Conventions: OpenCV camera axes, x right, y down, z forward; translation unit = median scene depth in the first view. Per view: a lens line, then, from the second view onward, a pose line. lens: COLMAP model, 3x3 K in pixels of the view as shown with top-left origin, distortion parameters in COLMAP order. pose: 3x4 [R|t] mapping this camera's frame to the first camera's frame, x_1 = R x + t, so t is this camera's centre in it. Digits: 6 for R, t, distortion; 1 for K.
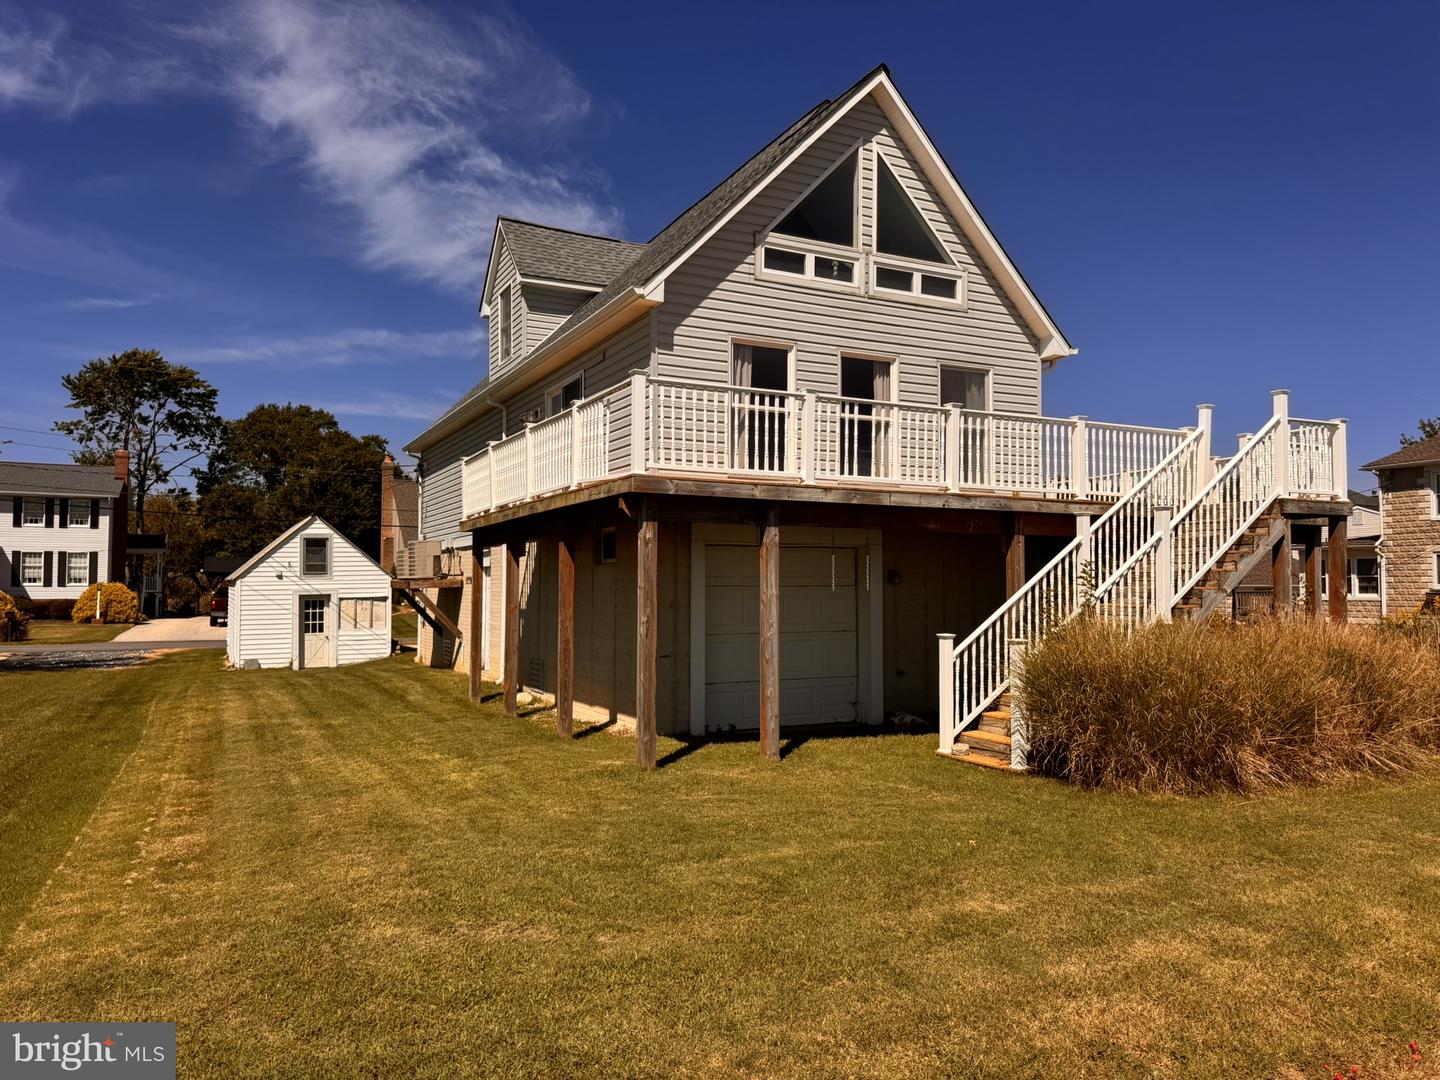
lens RADIAL K [[1019.8, 0, 725.8], [0, 1019.8, 547.9], [0, 0, 1]] dist [0.050233, -0.055898]
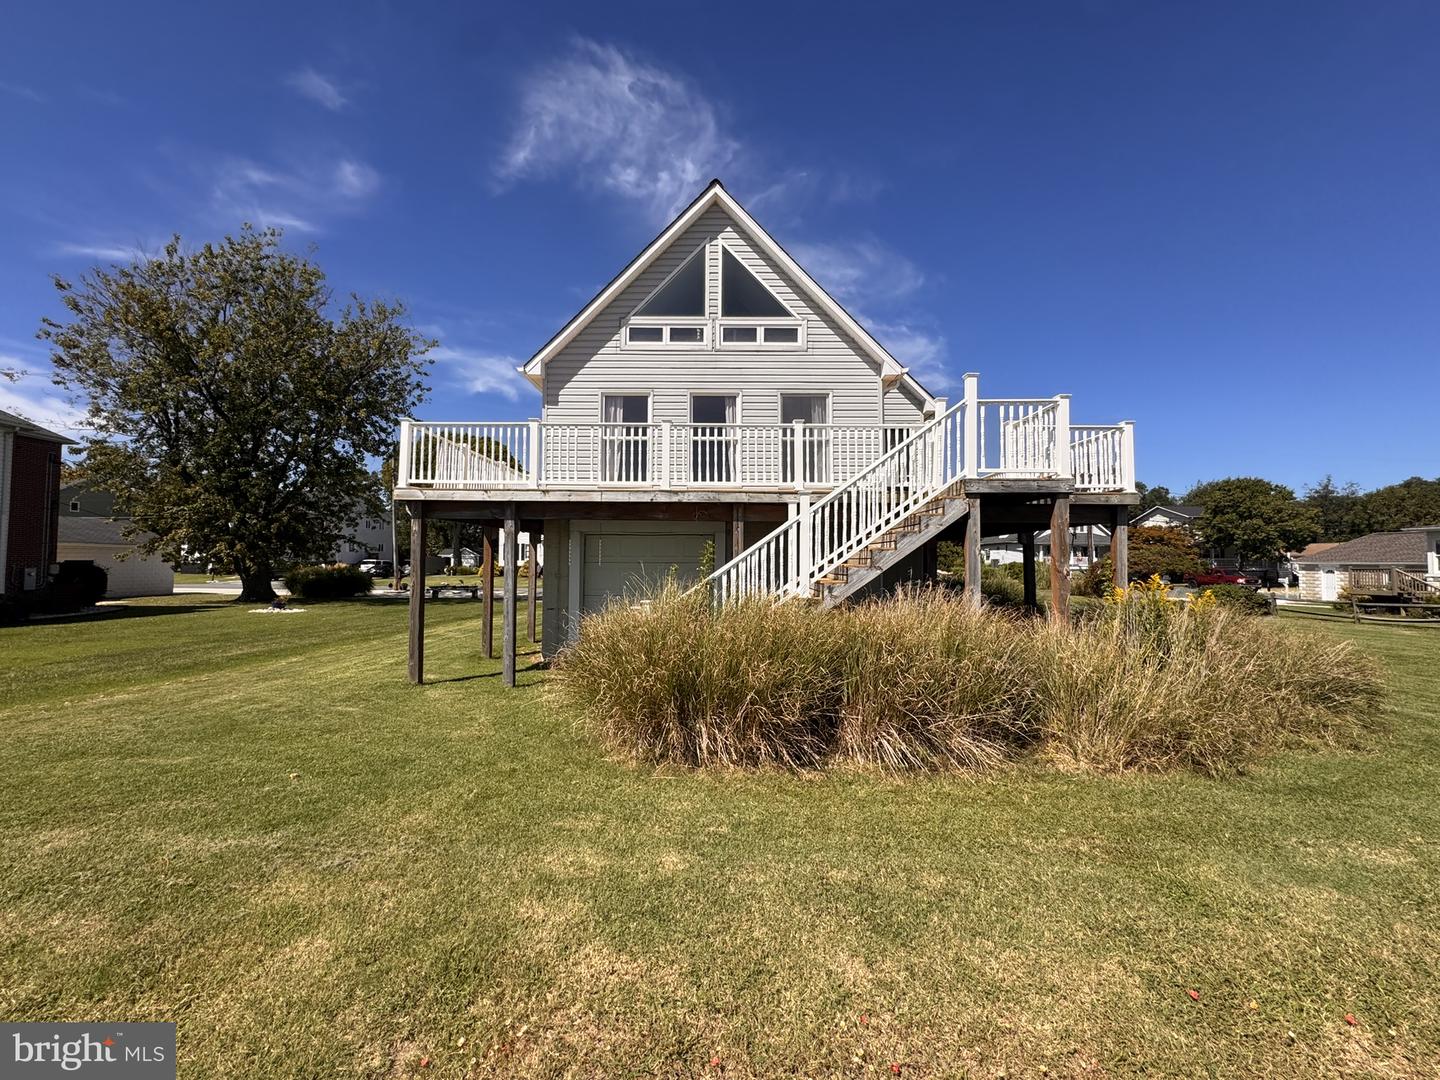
lens RADIAL K [[577.4, 0, 715.4], [0, 577.4, 531.2], [0, 0, 1]] dist [-0.001841, 0.001254]
pose [[0.883767, -0.018506, -0.467561, 0.480517], [0.010799, 0.999758, -0.019159, 0.009639], [0.467803, 0.011883, 0.883753, 0.314457]]
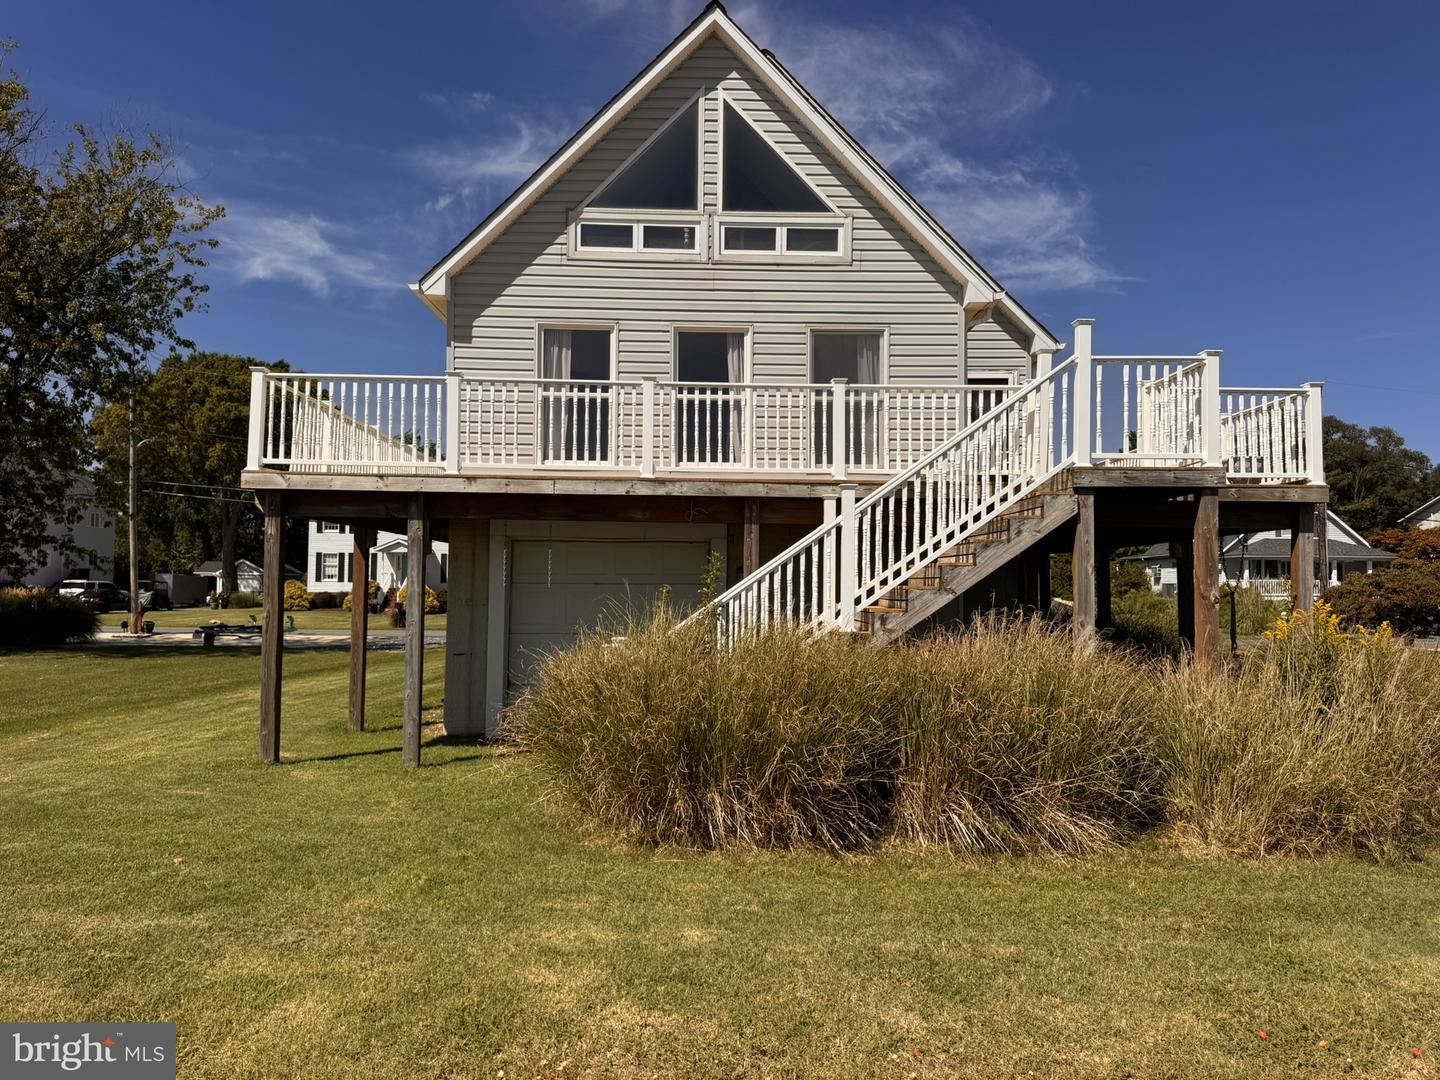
lens RADIAL K [[1019.8, 0, 712.8], [0, 1019.8, 529.6], [0, 0, 1]] dist [0.050233, -0.055898]
pose [[0.896867, -0.015082, -0.442042, 0.516972], [0.006010, 0.999742, -0.021917, 0.008319], [0.442259, 0.017000, 0.896726, 0.194994]]
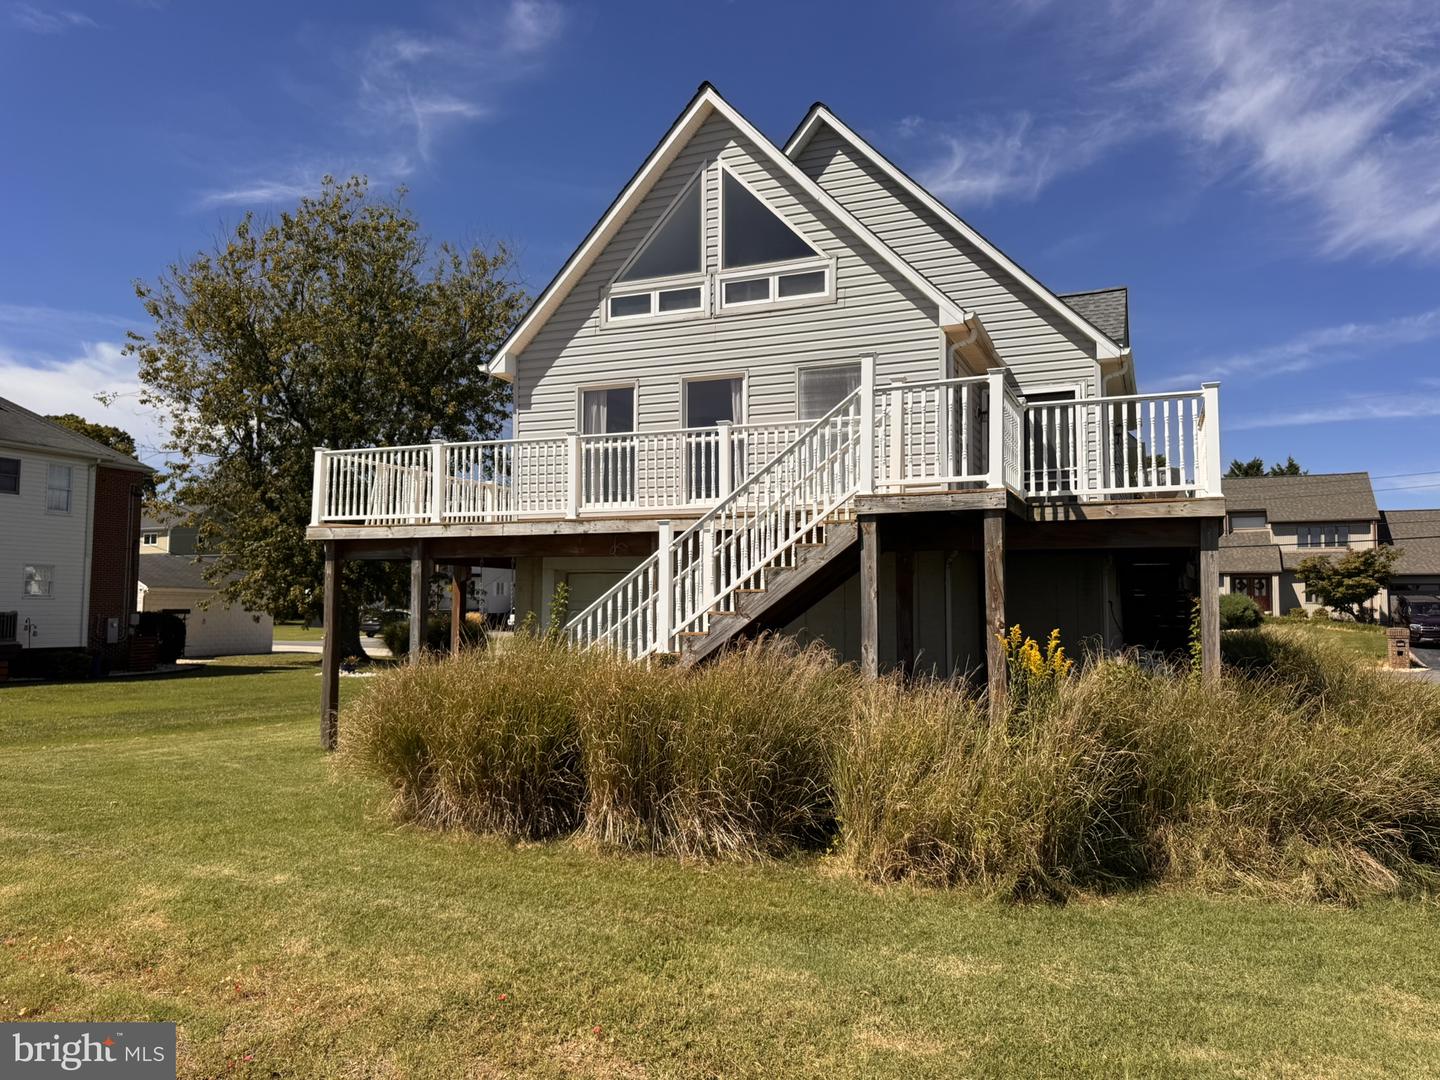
lens RADIAL K [[1019.8, 0, 717.8], [0, 1019.8, 566.0], [0, 0, 1]] dist [0.050233, -0.055898]
pose [[0.637896, -0.028532, -0.769594, 0.869557], [0.024464, 0.999560, -0.016781, 0.011457], [0.769734, -0.008123, 0.638313, 0.358874]]
